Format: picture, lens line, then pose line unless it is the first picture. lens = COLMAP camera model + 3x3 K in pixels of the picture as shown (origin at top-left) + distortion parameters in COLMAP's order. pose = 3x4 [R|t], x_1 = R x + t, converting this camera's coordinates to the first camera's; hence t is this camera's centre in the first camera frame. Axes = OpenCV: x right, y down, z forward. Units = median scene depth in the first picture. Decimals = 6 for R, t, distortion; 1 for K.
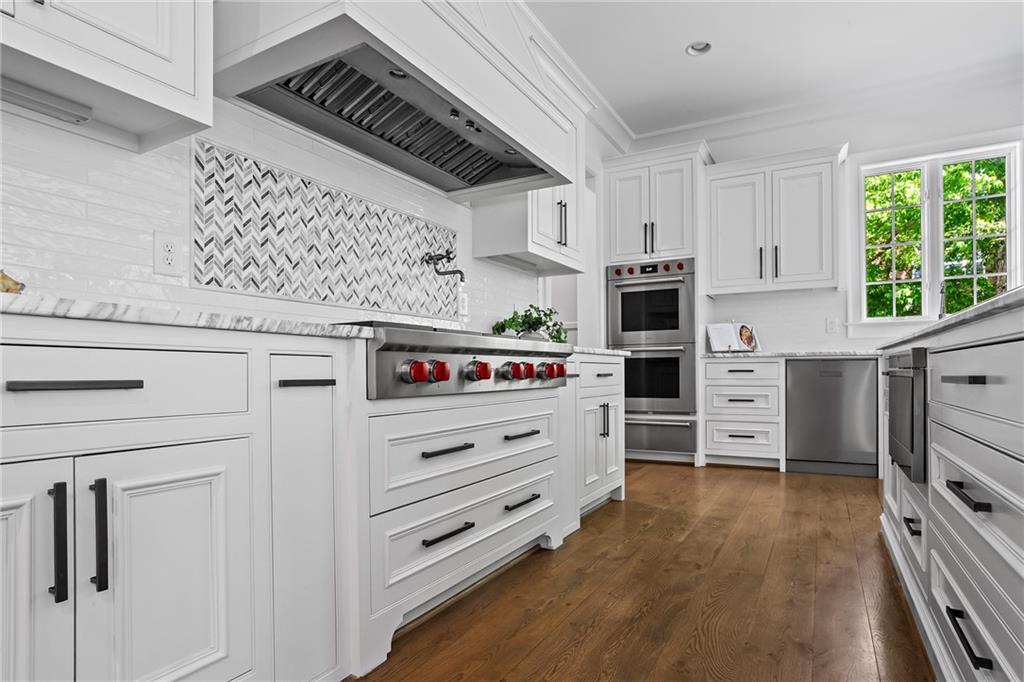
lens RADIAL K [[554.1, 0, 509.9], [0, 554.1, 368.2], [0, 0, 1]] dist [-0.032171, 0.002079]
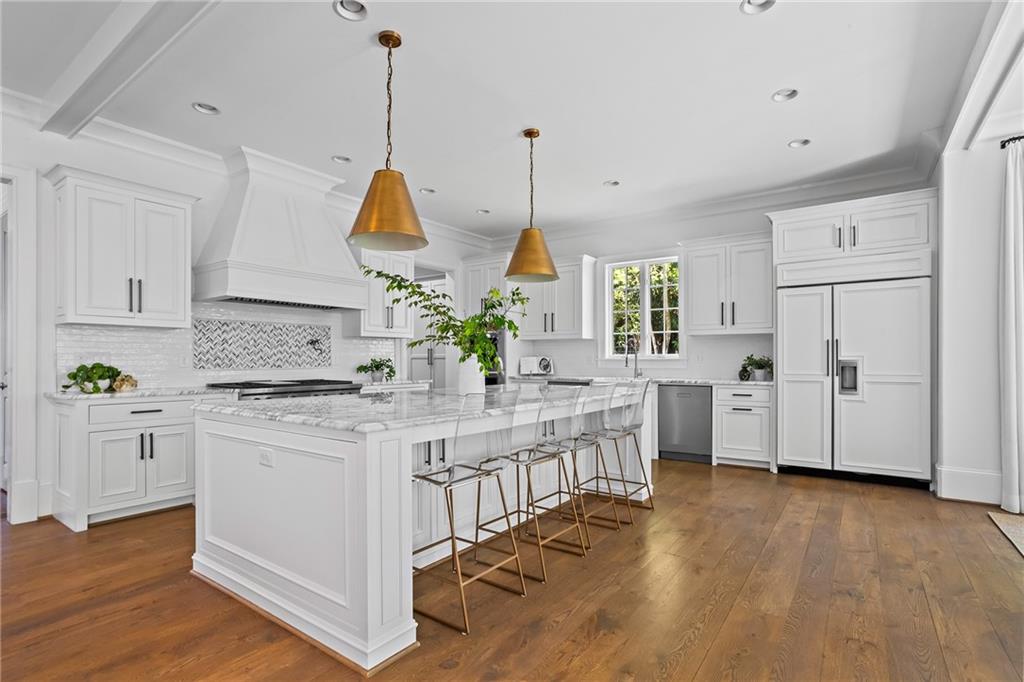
lens RADIAL K [[480.2, 0, 496.8], [0, 480.2, 358.0], [0, 0, 1]] dist [-0.020153, 0.000982]
pose [[0.994262, 0.007868, -0.106684, 0.645863], [-0.007914, 0.999969, -0.000006, -0.113543], [0.106681, 0.000851, 0.994293, -0.671296]]
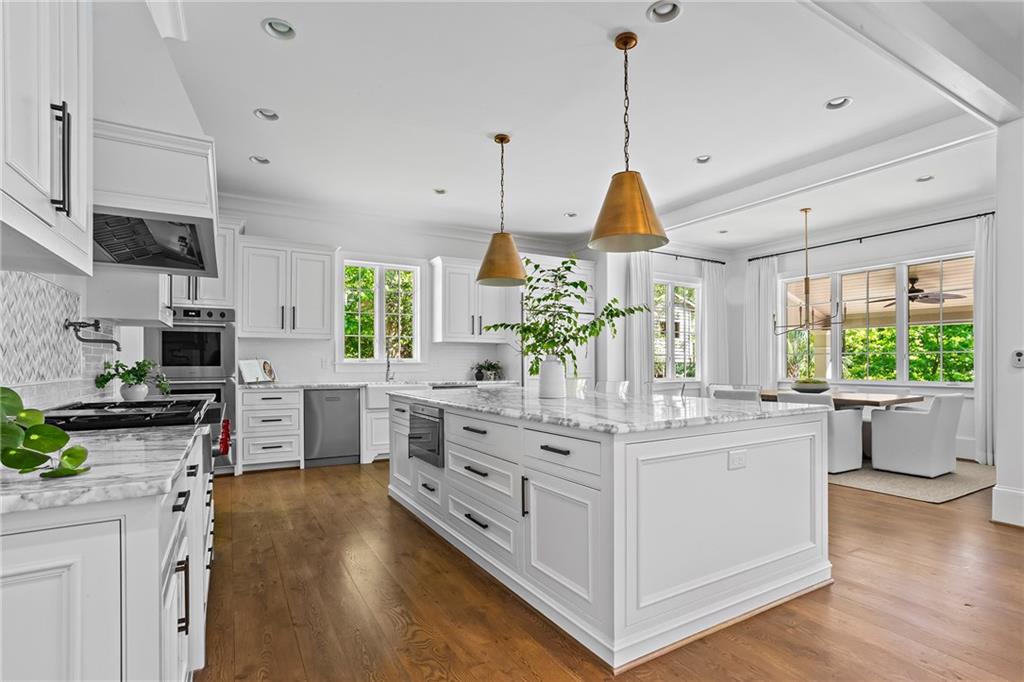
lens RADIAL K [[497.1, 0, 511.0], [0, 497.1, 362.1], [0, 0, 1]] dist [-0.024993, 0.000584]
pose [[0.516126, 0.008935, 0.856466, -0.413830], [-0.003760, 0.999960, -0.008166, -0.101098], [-0.856504, 0.000994, 0.516139, -0.159343]]
